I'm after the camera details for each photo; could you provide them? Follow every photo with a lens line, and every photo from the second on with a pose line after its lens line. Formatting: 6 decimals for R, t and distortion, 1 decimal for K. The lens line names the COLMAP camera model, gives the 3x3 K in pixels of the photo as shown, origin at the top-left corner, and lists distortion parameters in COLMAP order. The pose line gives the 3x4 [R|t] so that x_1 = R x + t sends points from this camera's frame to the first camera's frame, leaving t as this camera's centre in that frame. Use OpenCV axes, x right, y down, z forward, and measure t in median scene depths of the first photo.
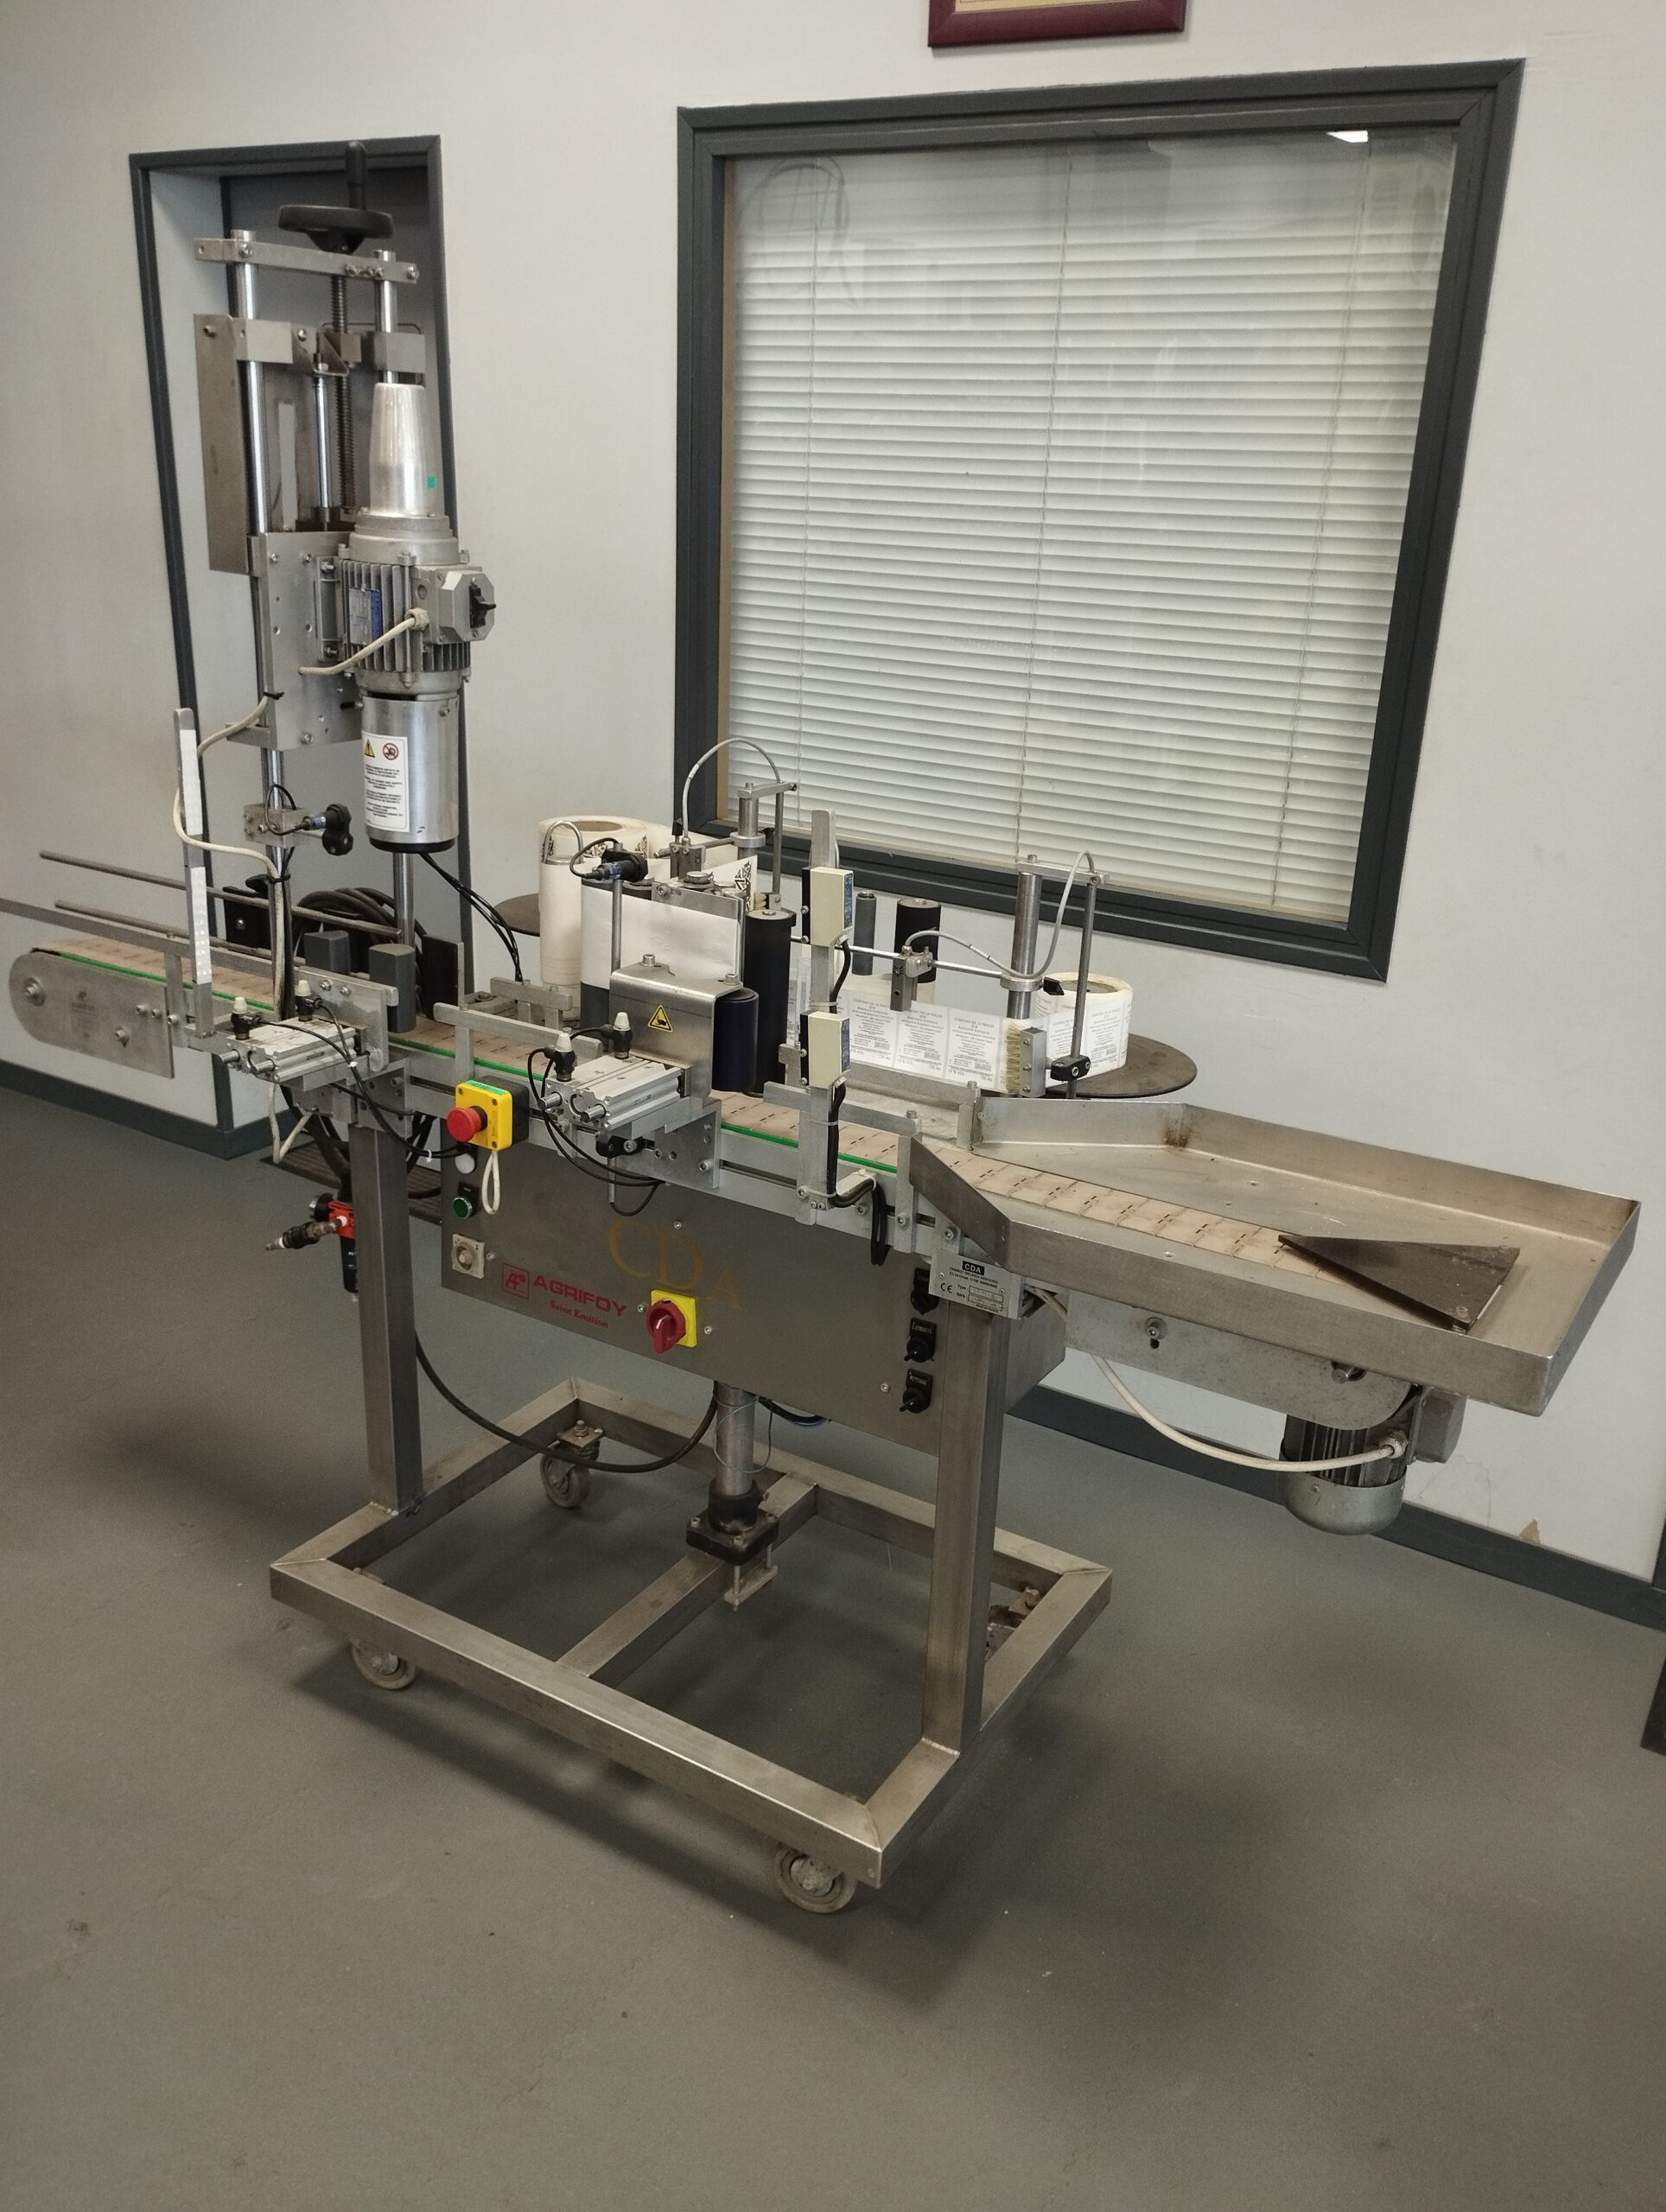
lens RADIAL K [[1831.6, 0, 823.9], [0, 1831.6, 1096.3], [0, 0, 1]] dist [0.034402, -0.037916]
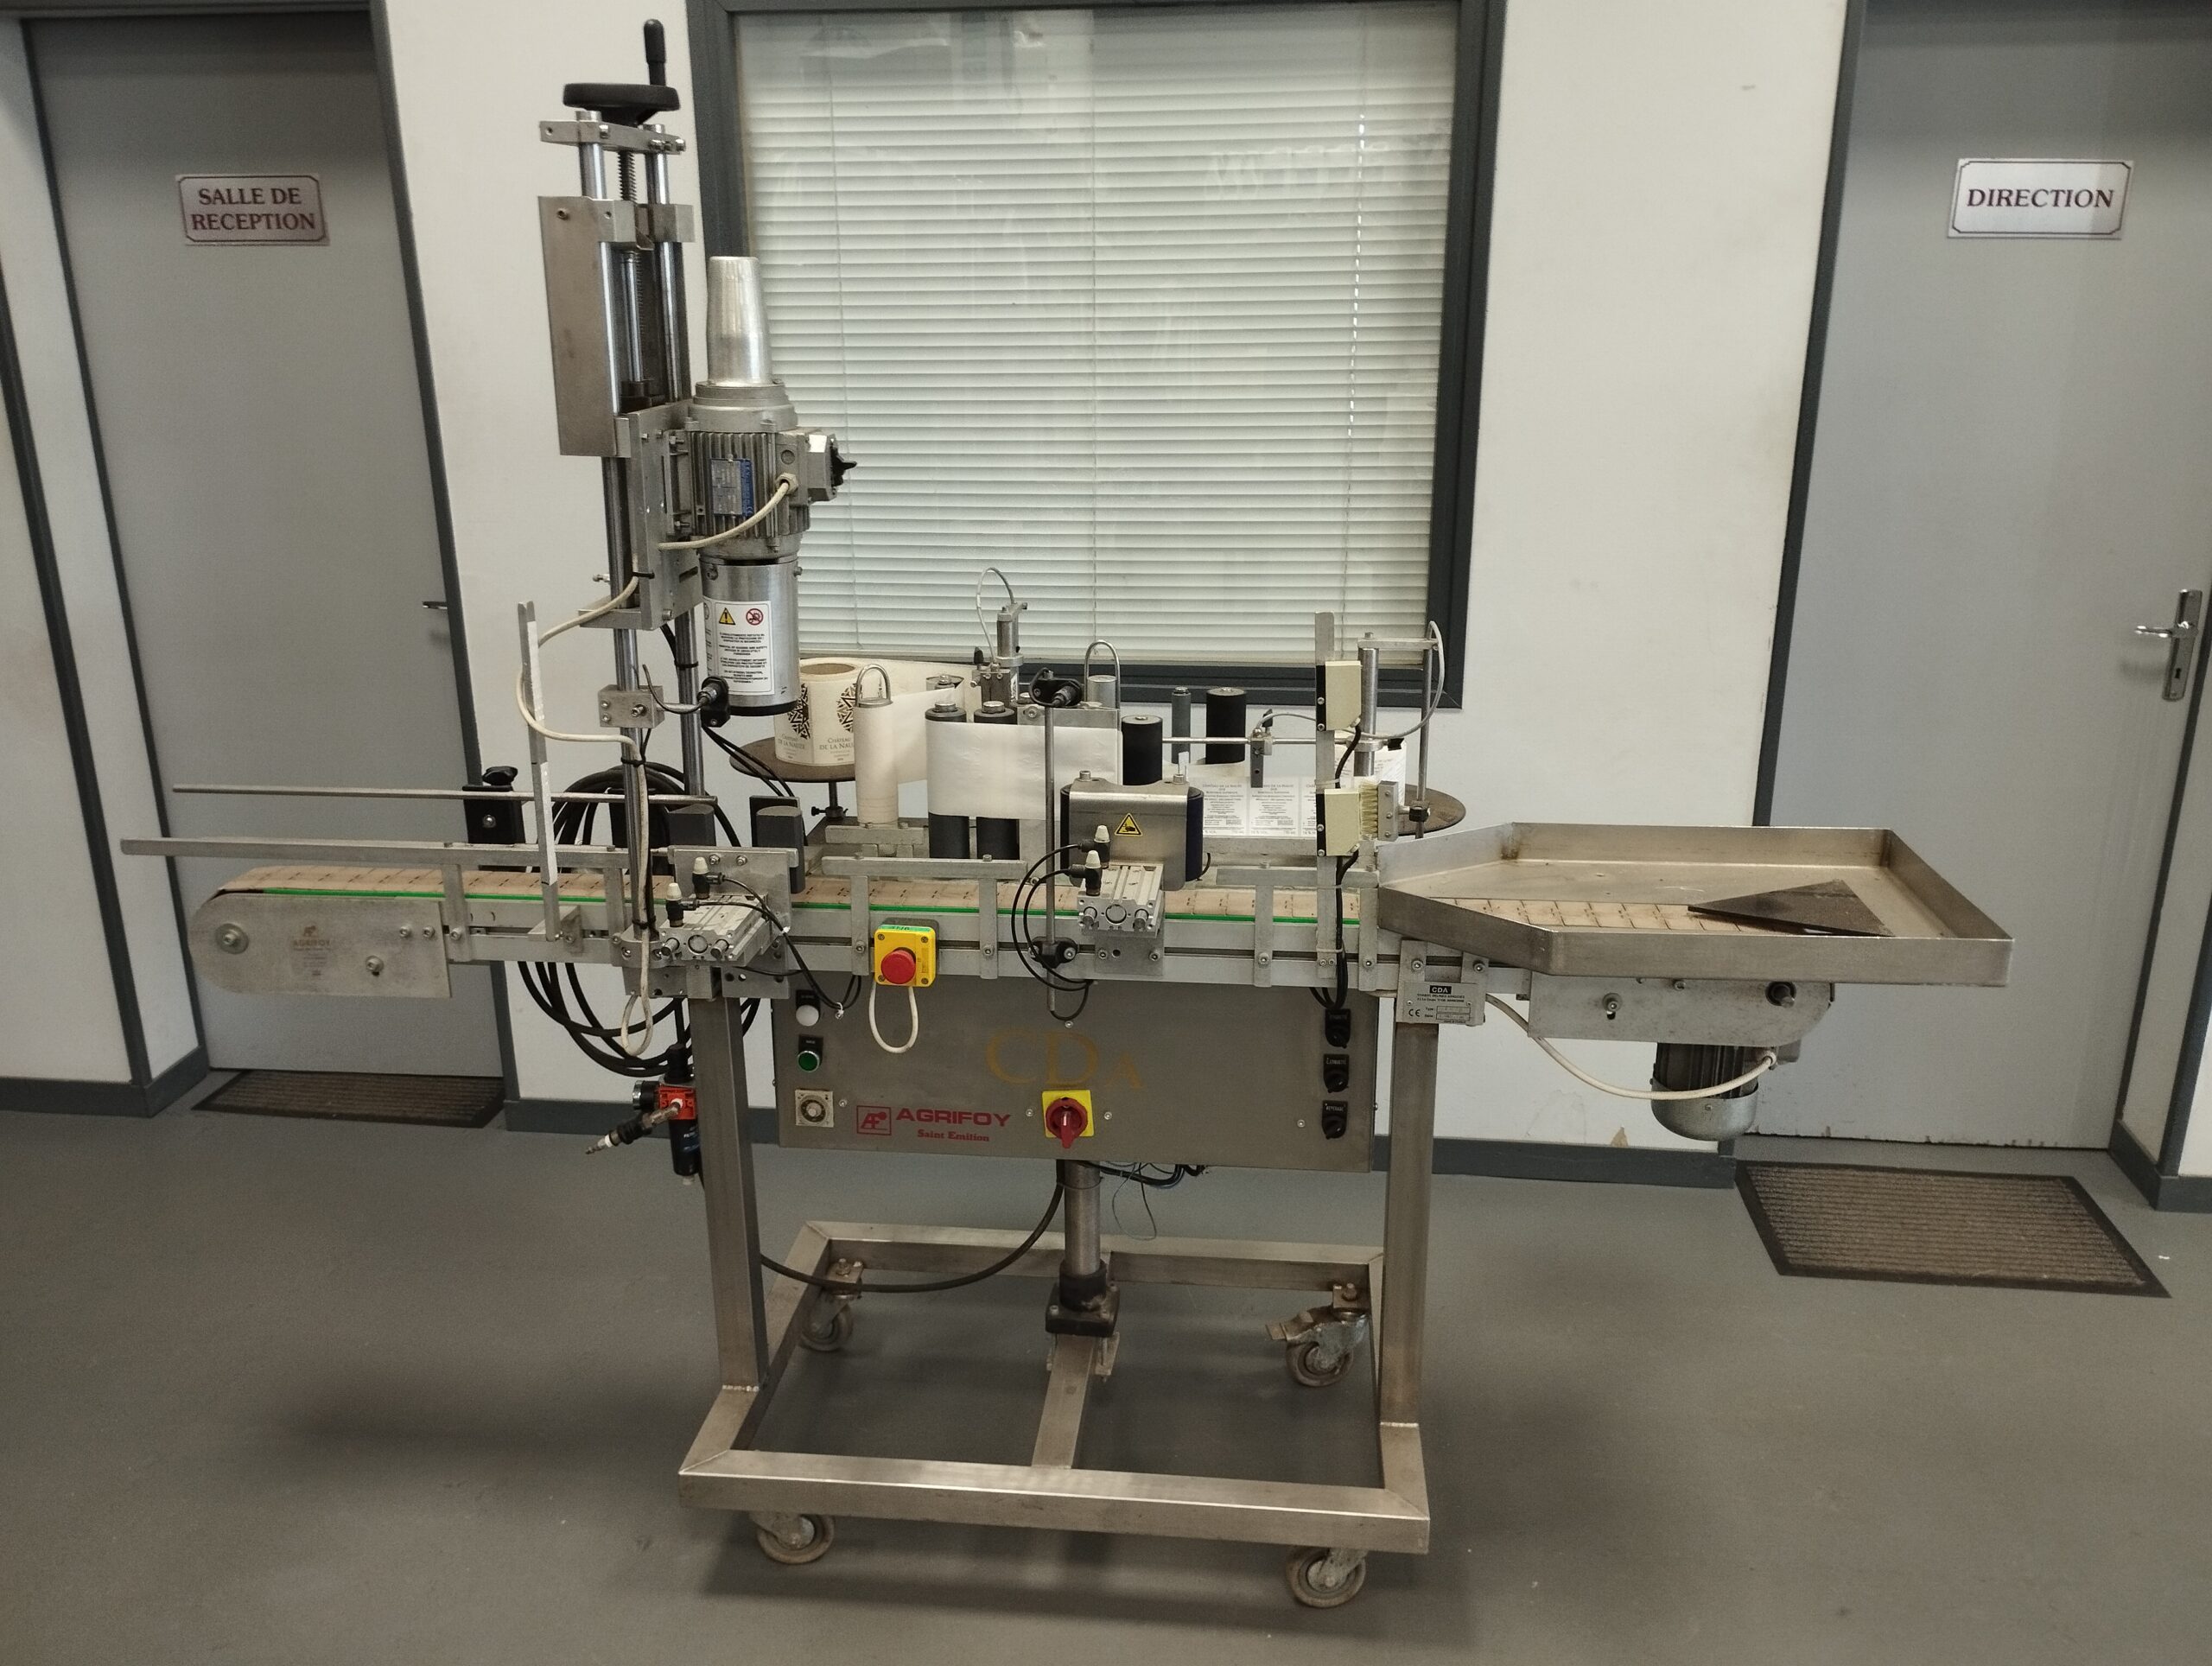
lens RADIAL K [[1831.6, 0, 1090.1], [0, 1831.6, 833.2], [0, 0, 1]] dist [0.034402, -0.037916]
pose [[0.901677, -0.172642, 0.396451, -0.463095], [0.184240, 0.982840, 0.008966, -0.044652], [-0.391196, 0.064957, 0.918012, 0.016835]]
